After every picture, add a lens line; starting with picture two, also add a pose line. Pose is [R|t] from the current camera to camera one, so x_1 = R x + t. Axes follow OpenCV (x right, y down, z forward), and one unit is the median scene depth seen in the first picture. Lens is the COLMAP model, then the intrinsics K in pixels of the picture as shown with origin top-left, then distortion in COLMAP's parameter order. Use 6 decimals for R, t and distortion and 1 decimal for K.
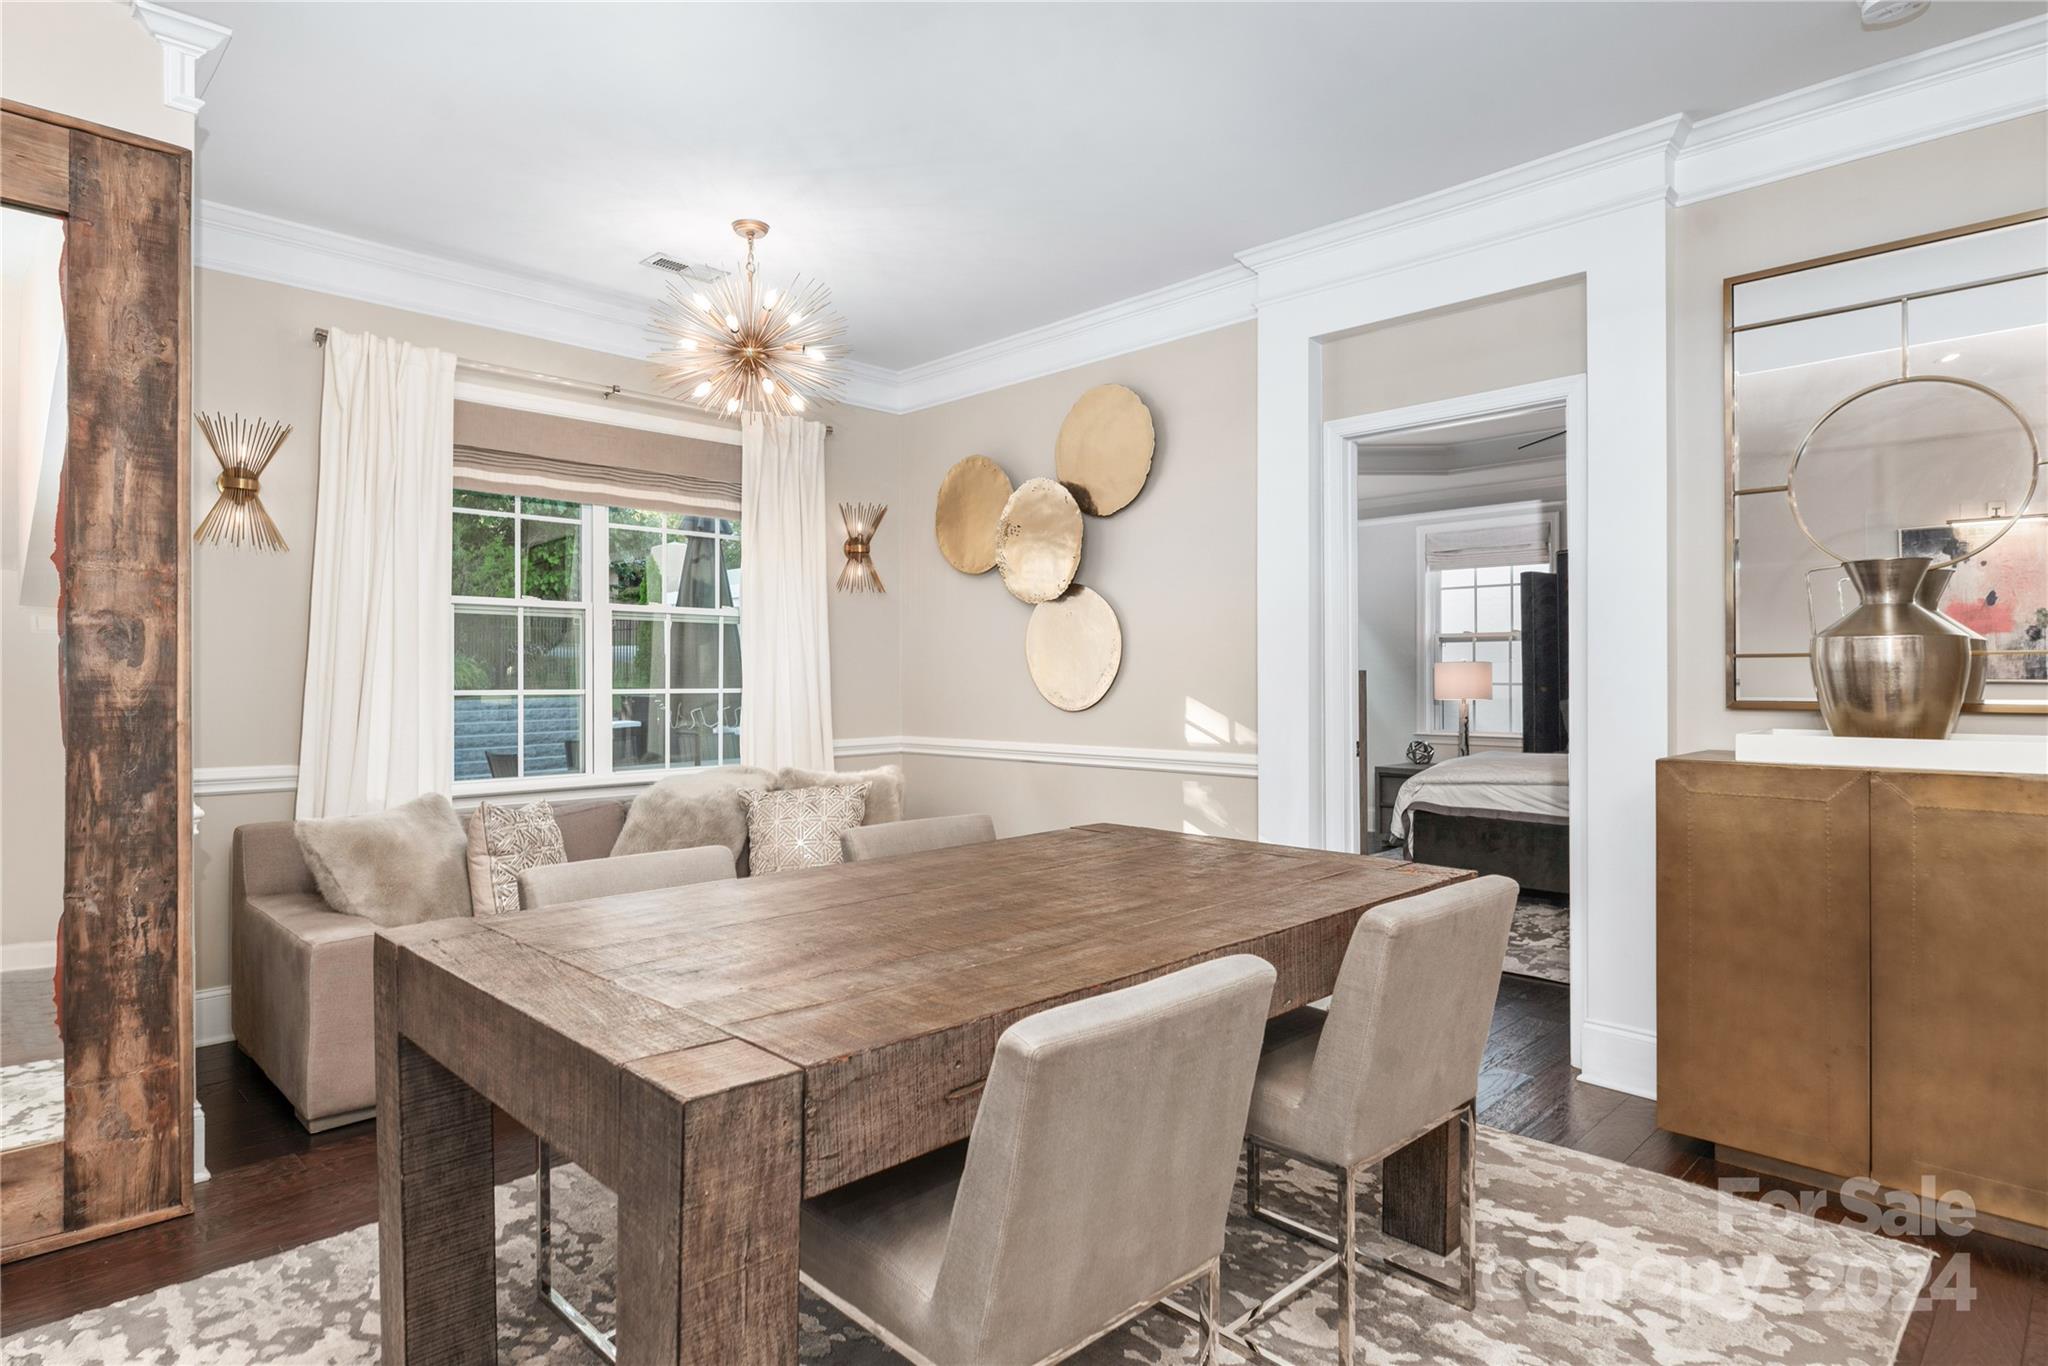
lens RADIAL K [[1110.2, 0, 1020.7], [0, 1110.2, 672.5], [0, 0, 1]] dist [0.000363, -0.002133]
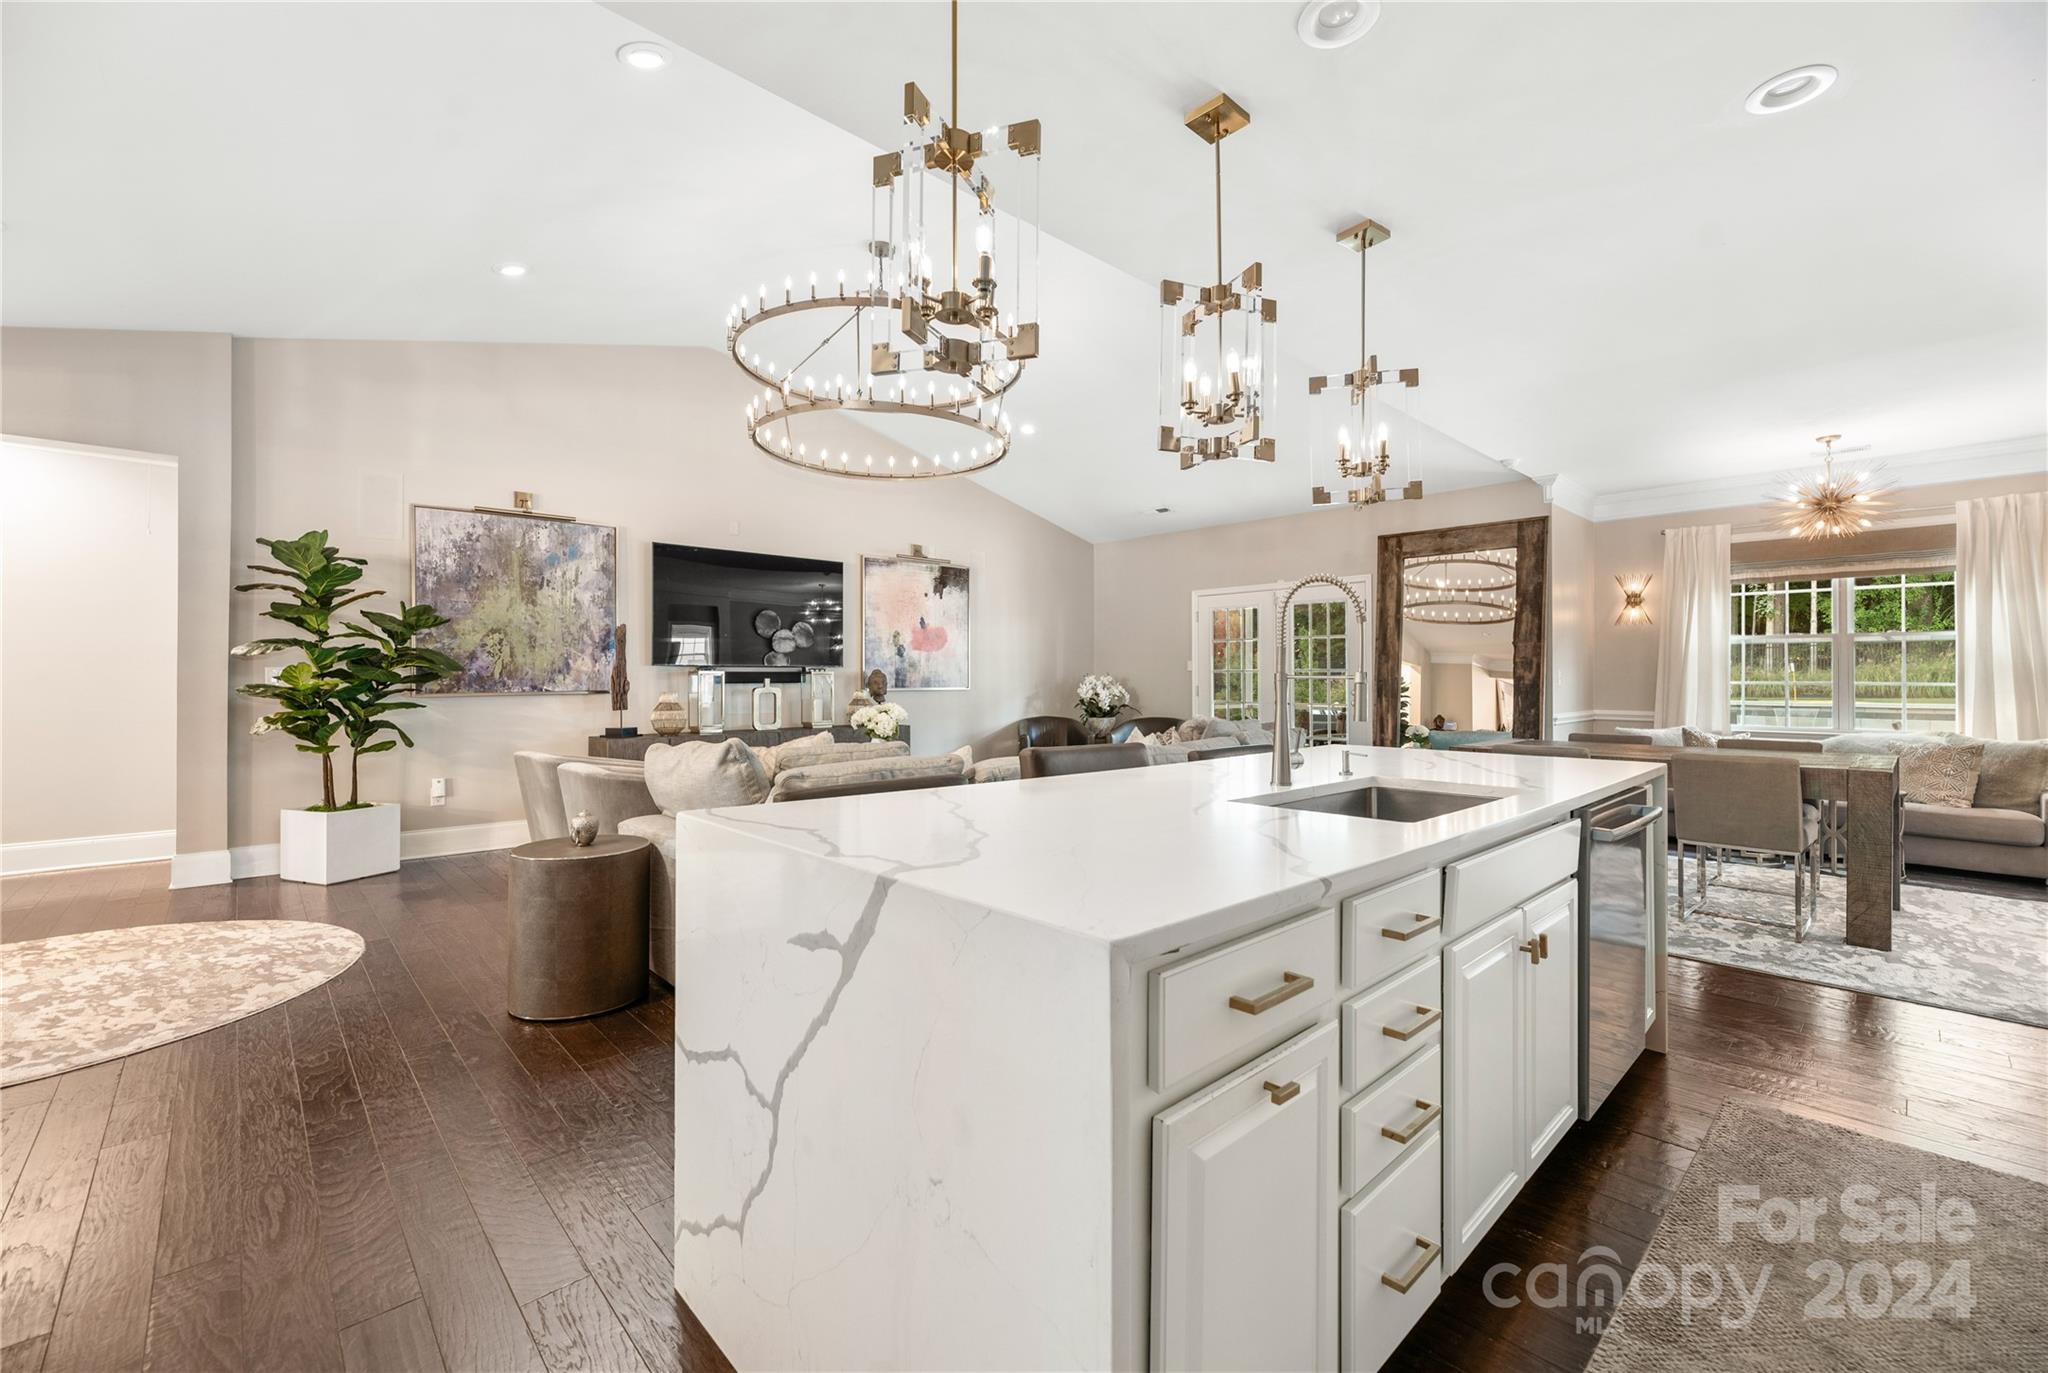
lens RADIAL K [[818.4, 0, 1051.0], [0, 818.4, 675.0], [0, 0, 1]] dist [-0.000775, -0.000177]
pose [[-0.011194, -0.001314, -0.999936, 1.787265], [0.005261, 0.999985, -0.001373, -0.001907], [0.999924, -0.005276, -0.011186, -0.477721]]
